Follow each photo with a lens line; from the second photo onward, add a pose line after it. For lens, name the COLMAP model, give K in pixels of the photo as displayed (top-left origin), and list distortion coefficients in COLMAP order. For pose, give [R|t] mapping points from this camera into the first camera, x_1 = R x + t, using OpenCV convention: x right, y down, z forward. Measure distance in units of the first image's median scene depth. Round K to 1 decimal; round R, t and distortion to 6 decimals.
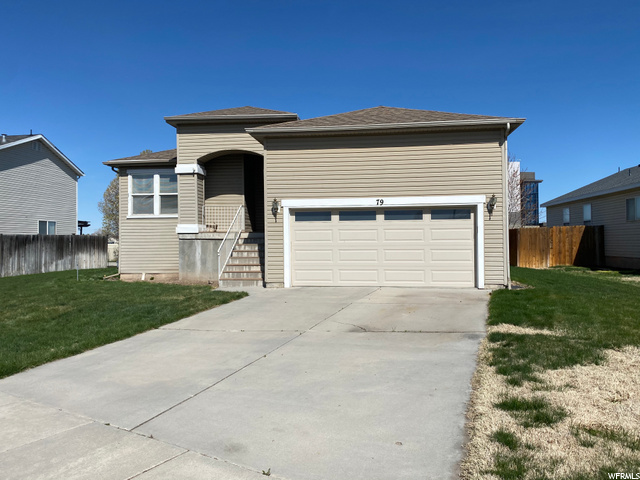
lens RADIAL K [[486.8, 0, 320.6], [0, 486.8, 242.0], [0, 0, 1]] dist [0.055207, -0.062957]
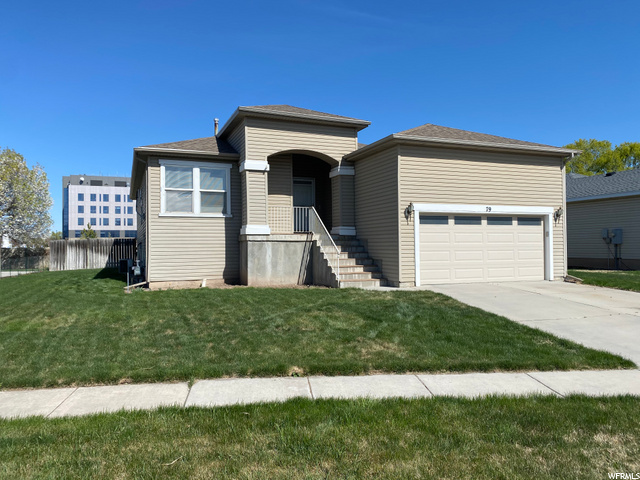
lens RADIAL K [[486.8, 0, 318.3], [0, 486.8, 240.2], [0, 0, 1]] dist [0.055207, -0.062957]
pose [[0.876849, 0.005914, 0.480729, -0.619788], [0.000930, 0.999902, -0.013996, 0.005974], [-0.480764, 0.012719, 0.876758, 0.132555]]
